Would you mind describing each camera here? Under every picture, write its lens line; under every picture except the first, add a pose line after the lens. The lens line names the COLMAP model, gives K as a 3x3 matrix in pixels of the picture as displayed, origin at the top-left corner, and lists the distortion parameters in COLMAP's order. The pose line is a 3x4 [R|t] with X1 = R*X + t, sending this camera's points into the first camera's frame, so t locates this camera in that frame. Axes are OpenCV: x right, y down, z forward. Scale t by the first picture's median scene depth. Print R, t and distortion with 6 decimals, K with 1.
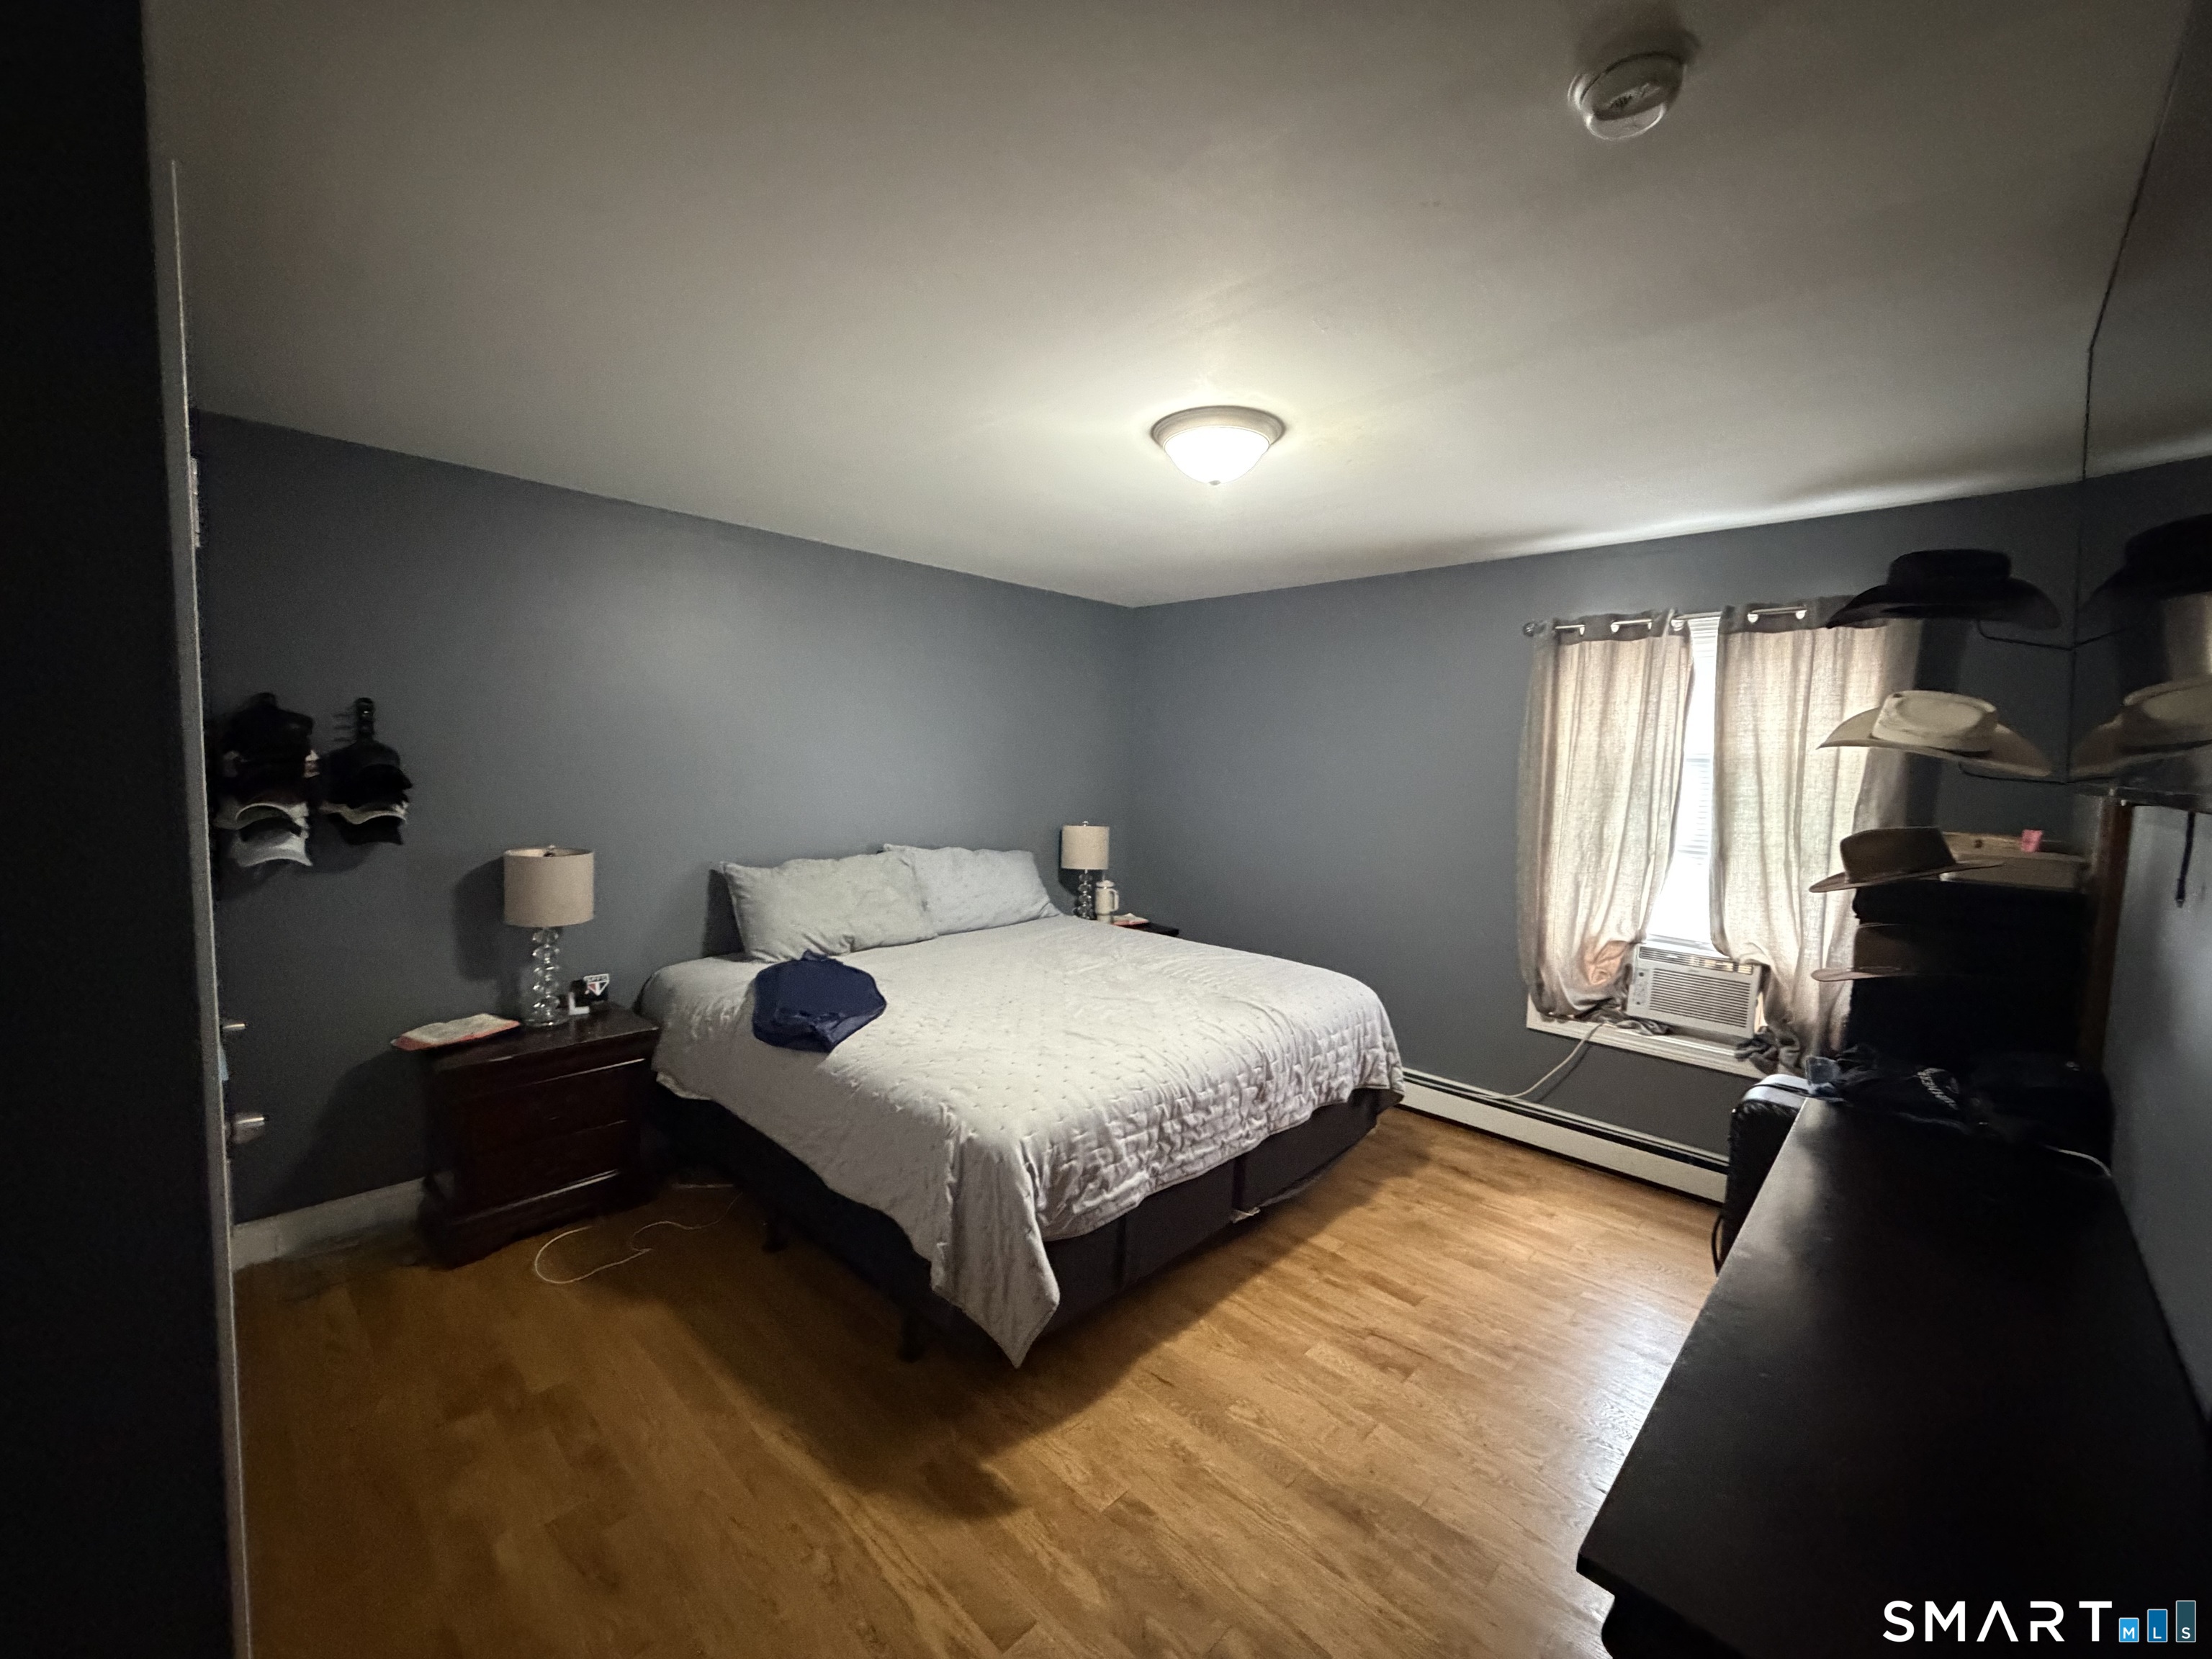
lens RADIAL K [[882.6, 0, 1106.0], [0, 882.6, 829.5], [0, 0, 1]] dist [0.000141, 0.000293]
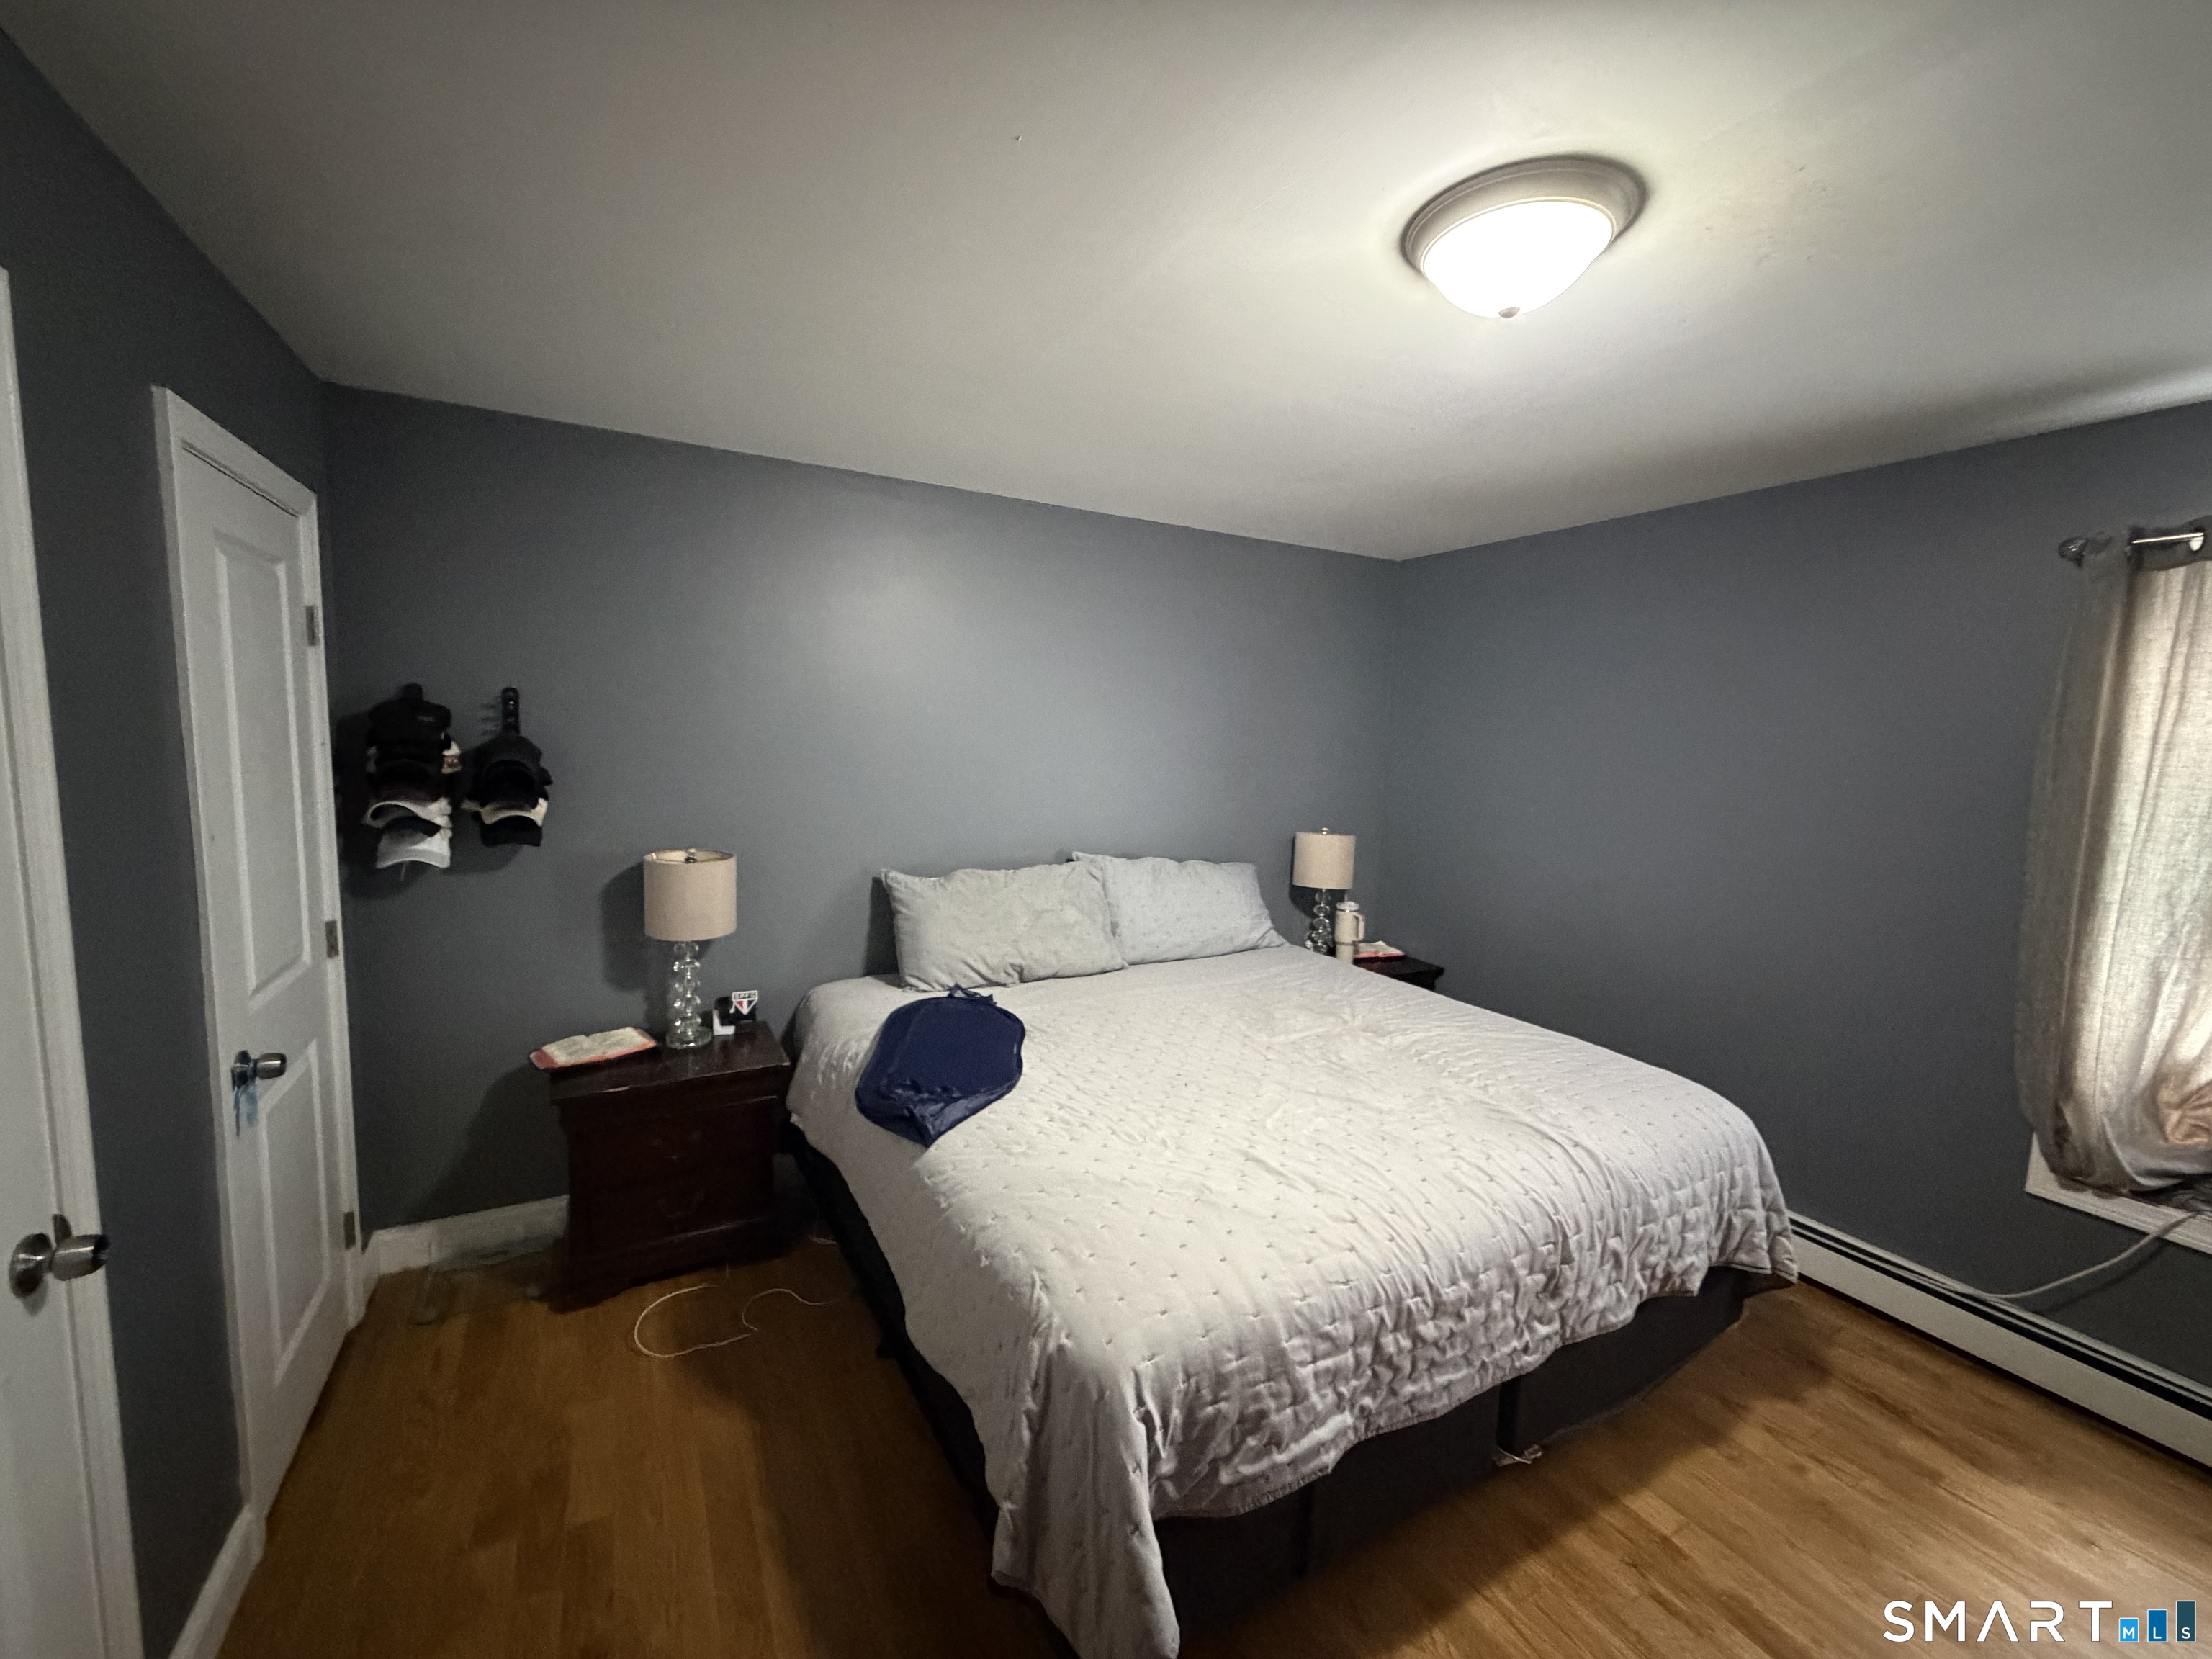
lens RADIAL K [[882.6, 0, 1106.0], [0, 882.6, 829.5], [0, 0, 1]] dist [0.000141, 0.000293]
pose [[0.953984, 0.034866, -0.297824, 0.043285], [-0.028314, 0.999253, 0.026287, -0.039012], [0.298518, -0.016645, 0.954259, 0.278423]]
